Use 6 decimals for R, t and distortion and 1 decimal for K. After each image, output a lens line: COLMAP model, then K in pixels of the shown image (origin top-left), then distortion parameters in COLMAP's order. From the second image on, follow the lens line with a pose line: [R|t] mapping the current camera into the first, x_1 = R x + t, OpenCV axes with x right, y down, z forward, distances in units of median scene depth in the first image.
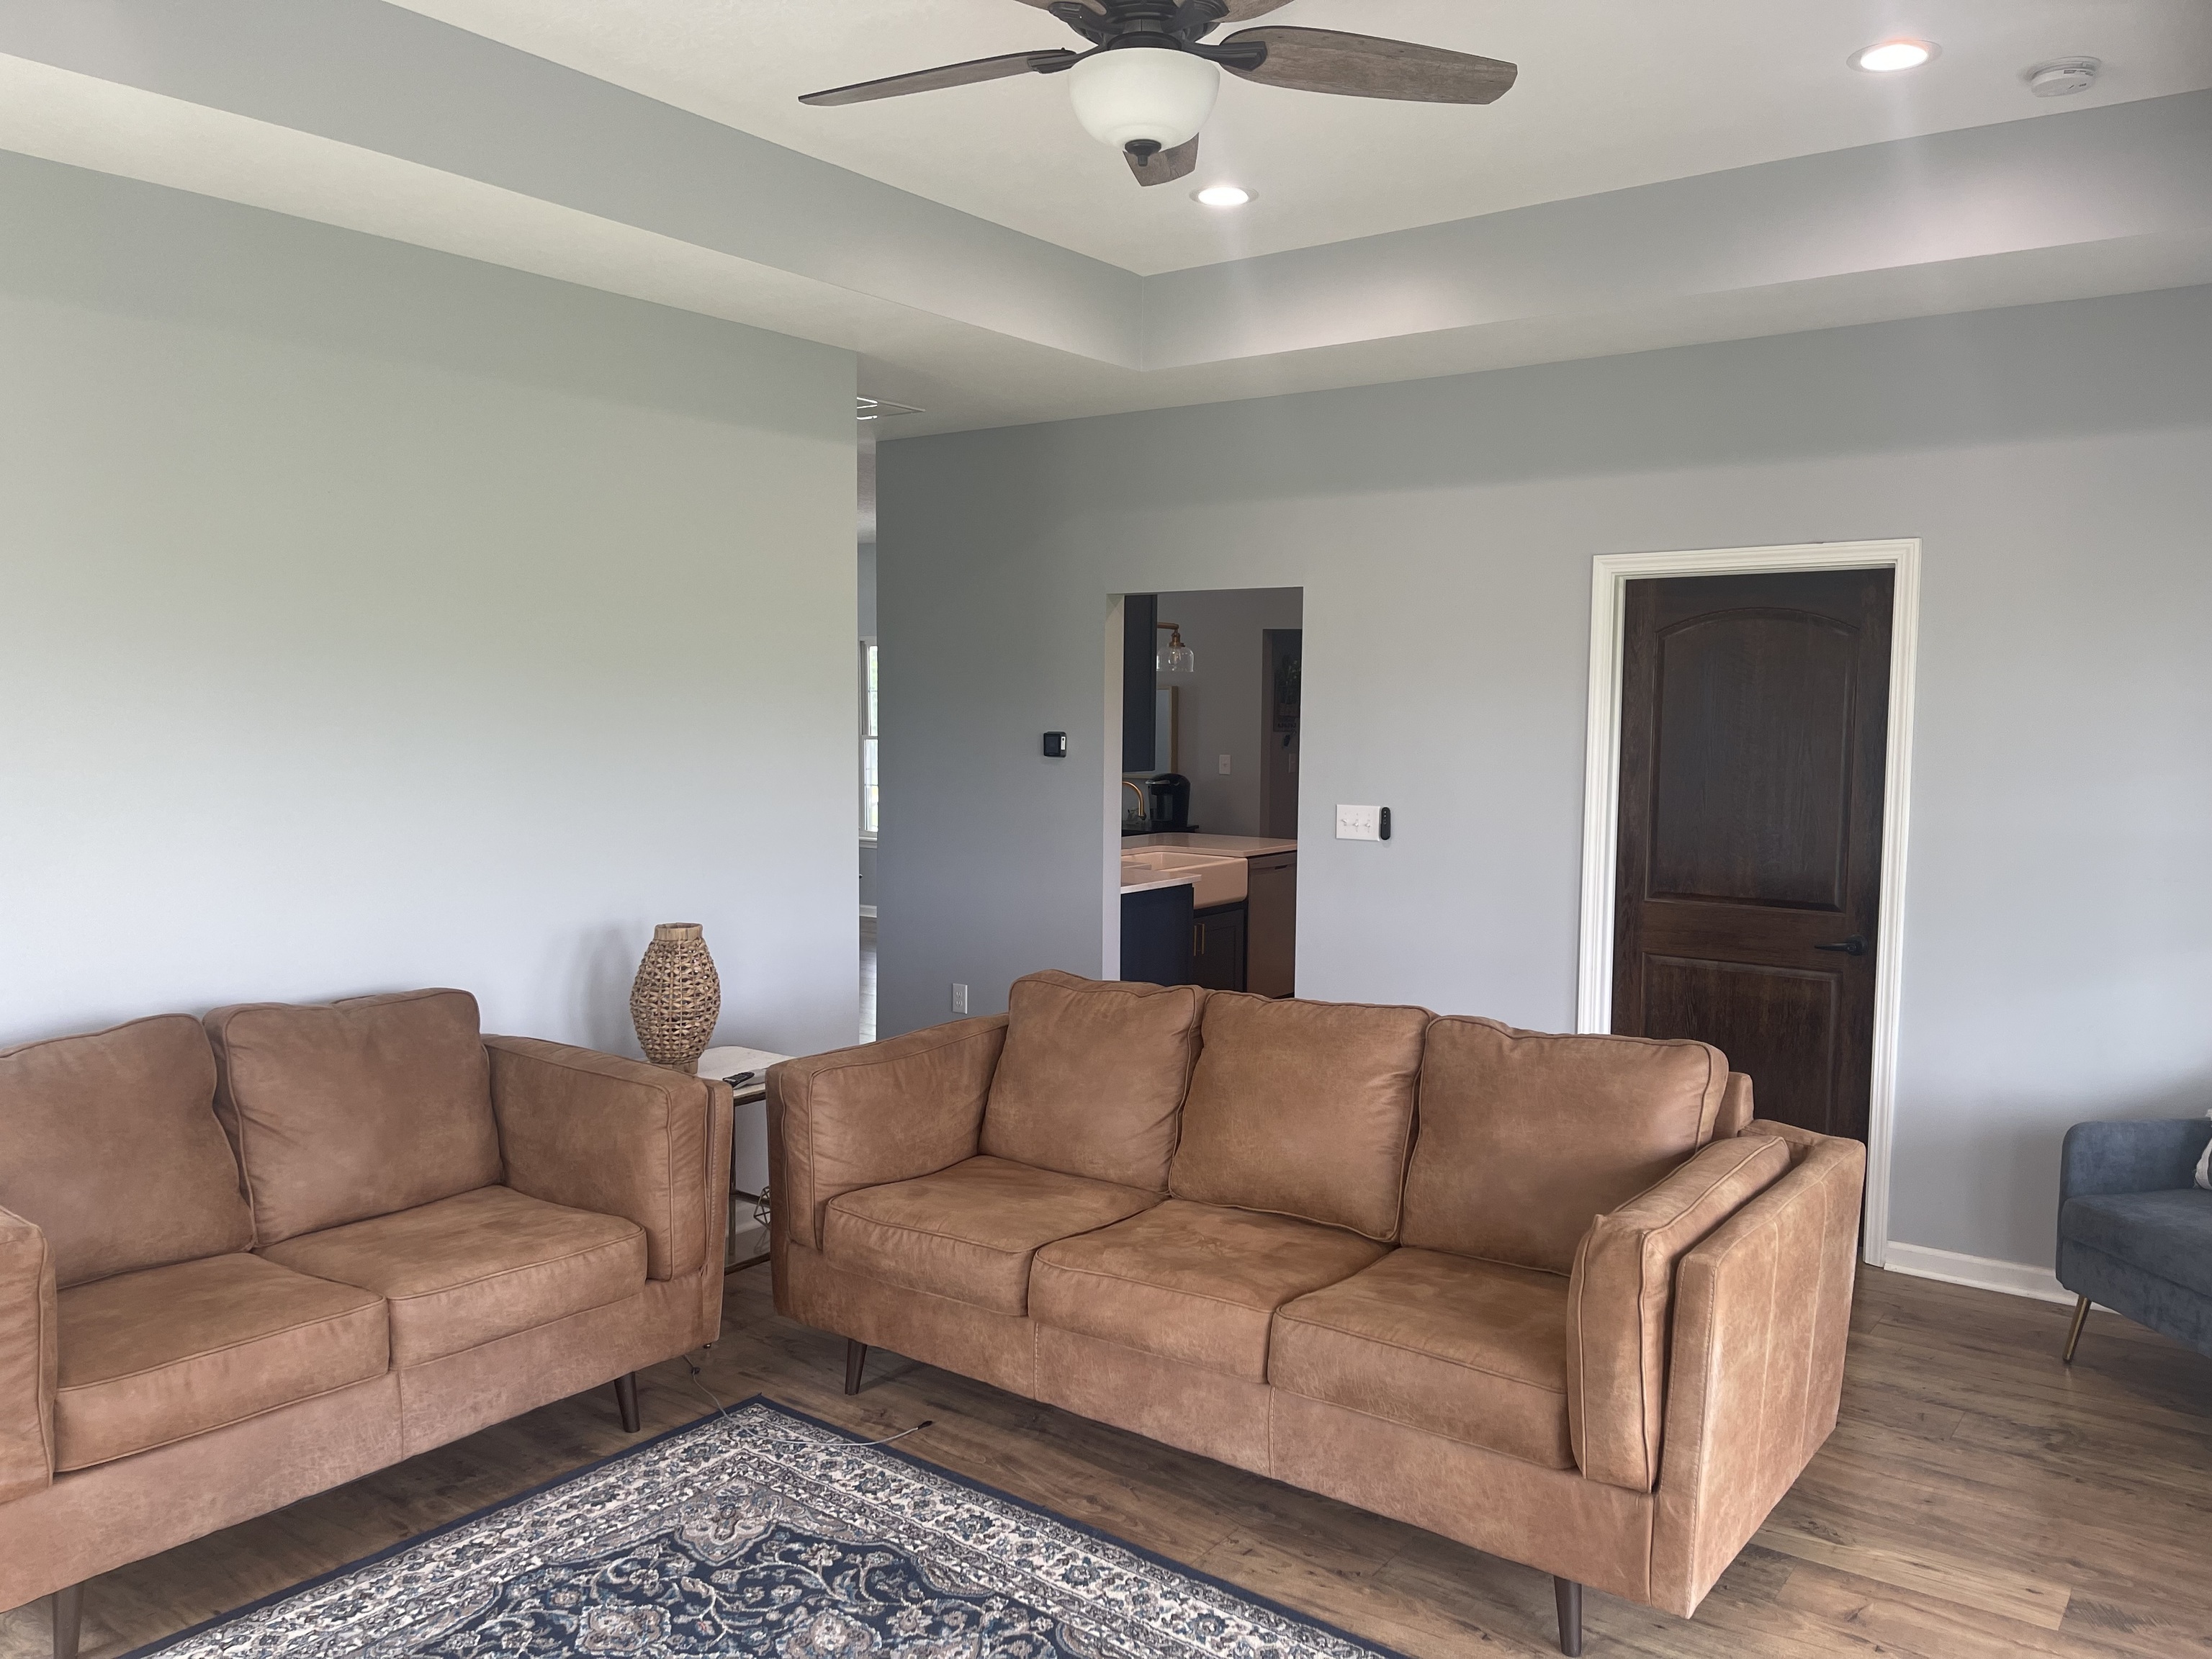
lens RADIAL K [[1652.9, 0, 1106.0], [0, 1652.9, 829.5], [0, 0, 1]] dist [0.049949, -0.068921]
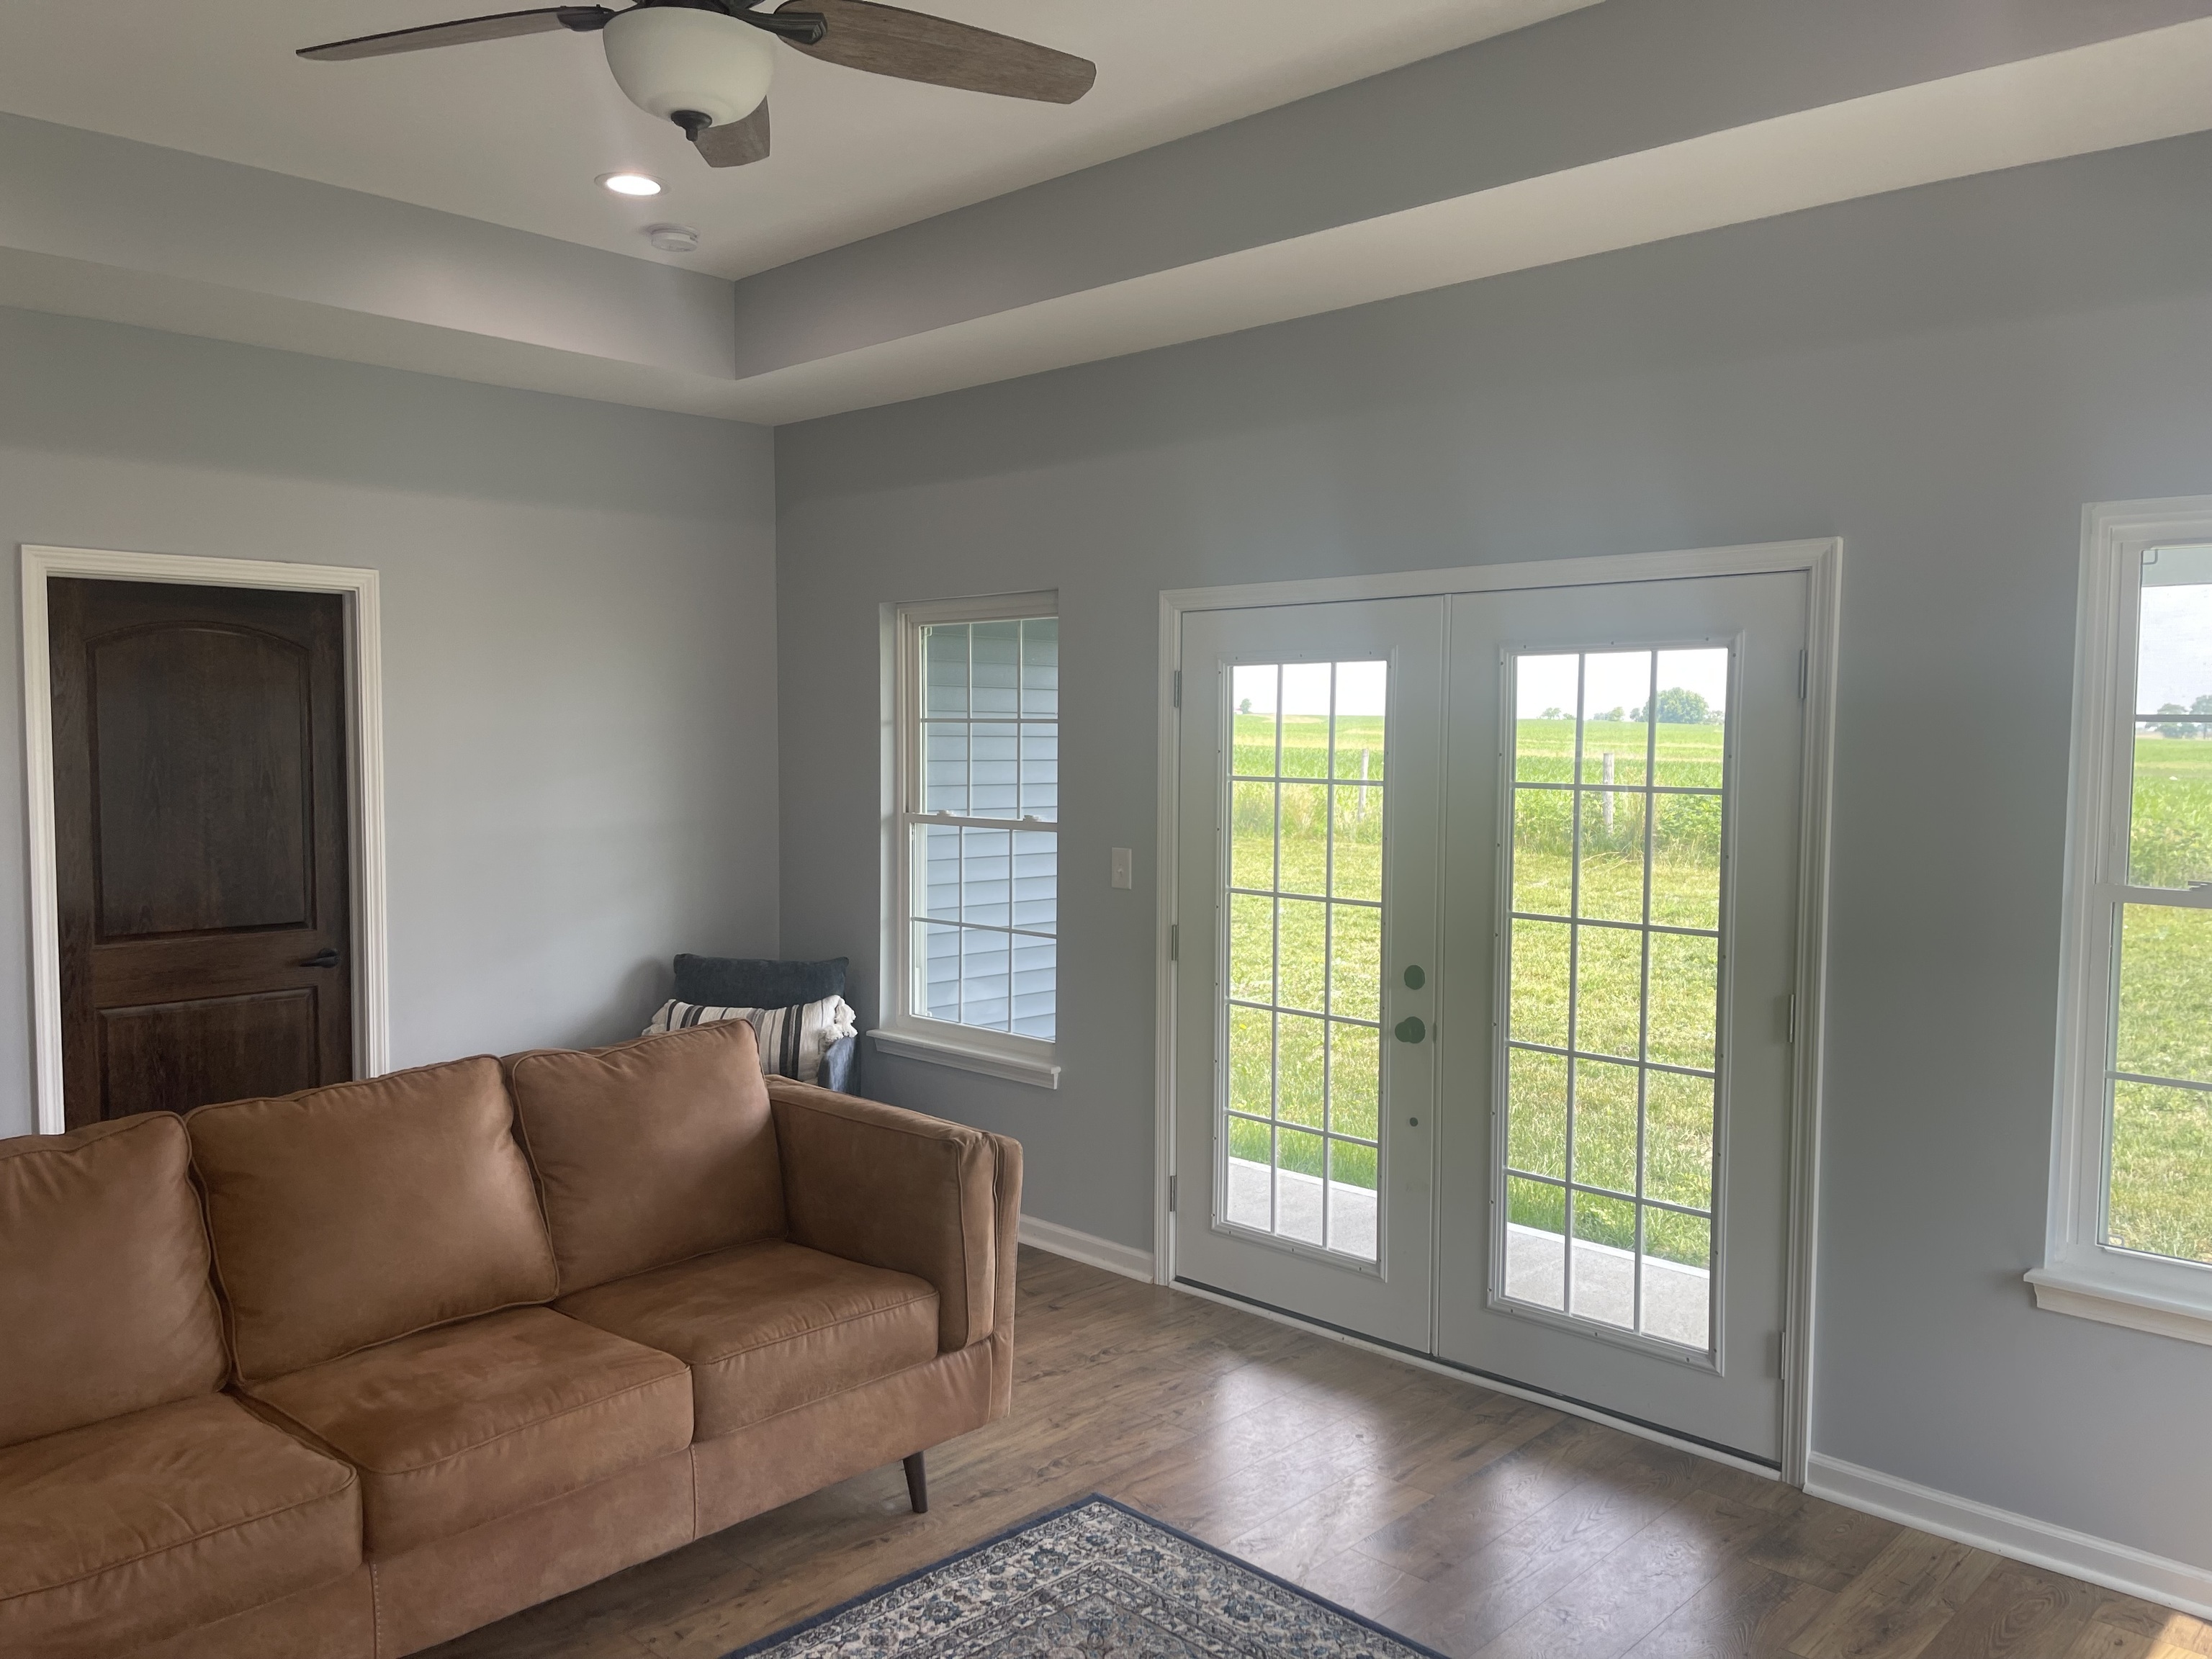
lens RADIAL K [[1640.7, 0, 1106.0], [0, 1640.7, 829.5], [0, 0, 1]] dist [0.004344, -0.059963]
pose [[0.109664, -0.062447, 0.992005, -0.648878], [0.071523, 0.995933, 0.054788, -0.039841], [-0.991392, 0.064943, 0.113685, 0.533043]]
